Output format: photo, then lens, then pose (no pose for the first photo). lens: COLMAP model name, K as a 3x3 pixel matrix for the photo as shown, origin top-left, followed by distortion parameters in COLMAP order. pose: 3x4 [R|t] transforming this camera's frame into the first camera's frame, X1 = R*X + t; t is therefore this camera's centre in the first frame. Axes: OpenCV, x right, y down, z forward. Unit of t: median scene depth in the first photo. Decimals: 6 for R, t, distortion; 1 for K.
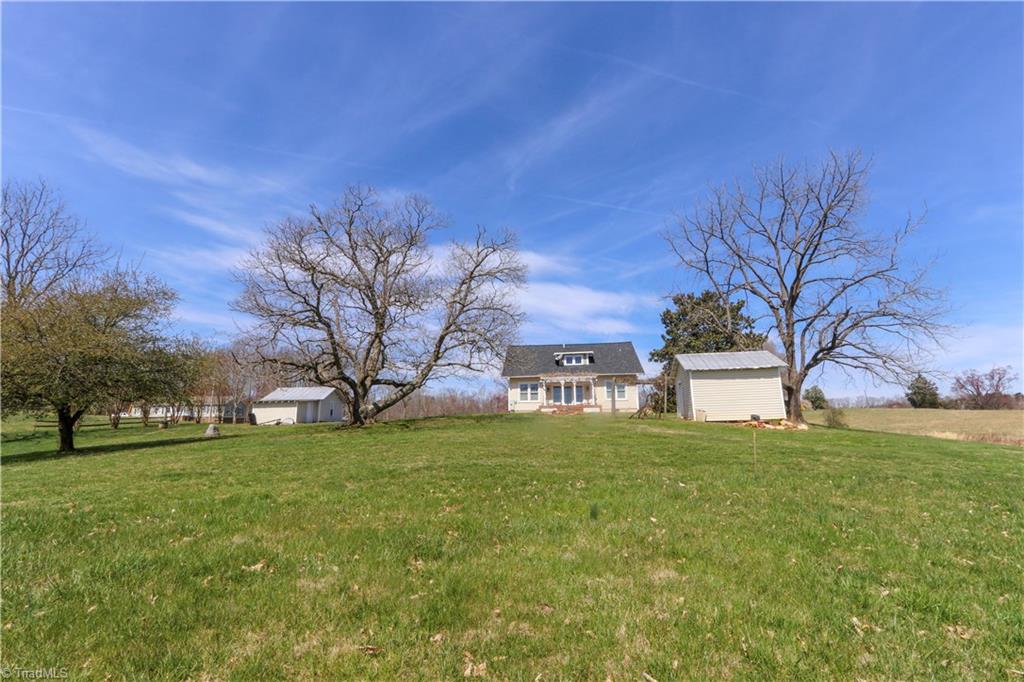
lens RADIAL K [[470.9, 0, 508.2], [0, 470.9, 347.1], [0, 0, 1]] dist [0.001600, 0.000589]
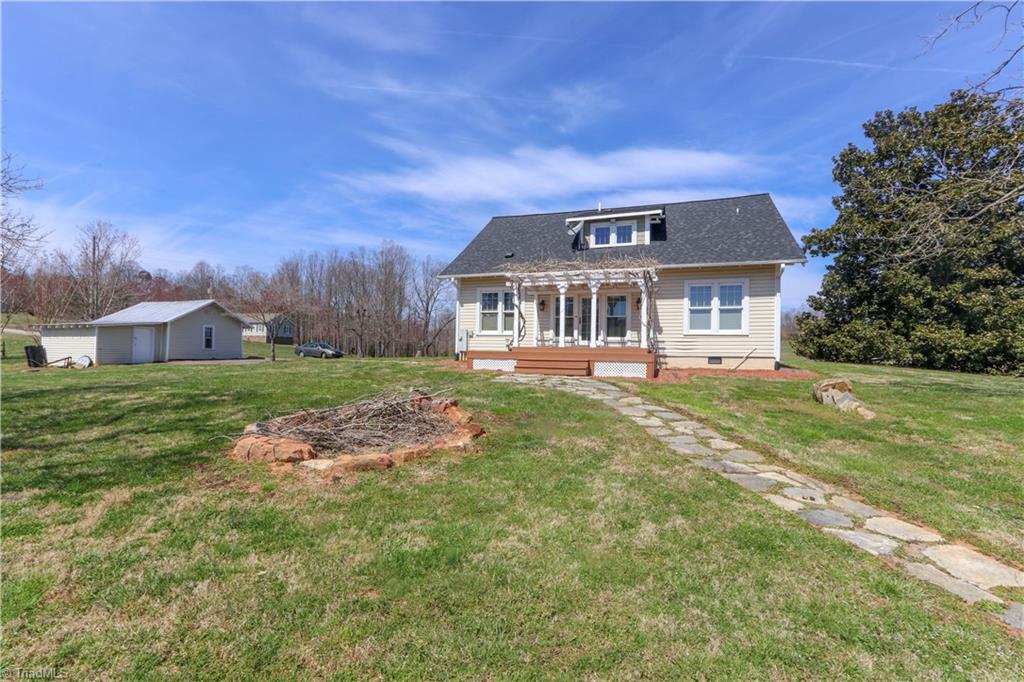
lens RADIAL K [[470.9, 0, 508.2], [0, 470.9, 347.1], [0, 0, 1]] dist [0.001600, 0.000589]
pose [[0.973466, 0.023458, -0.227627, 0.146695], [0.016665, 0.984823, 0.172762, 0.052114], [0.228225, -0.171971, 0.958300, 0.568049]]
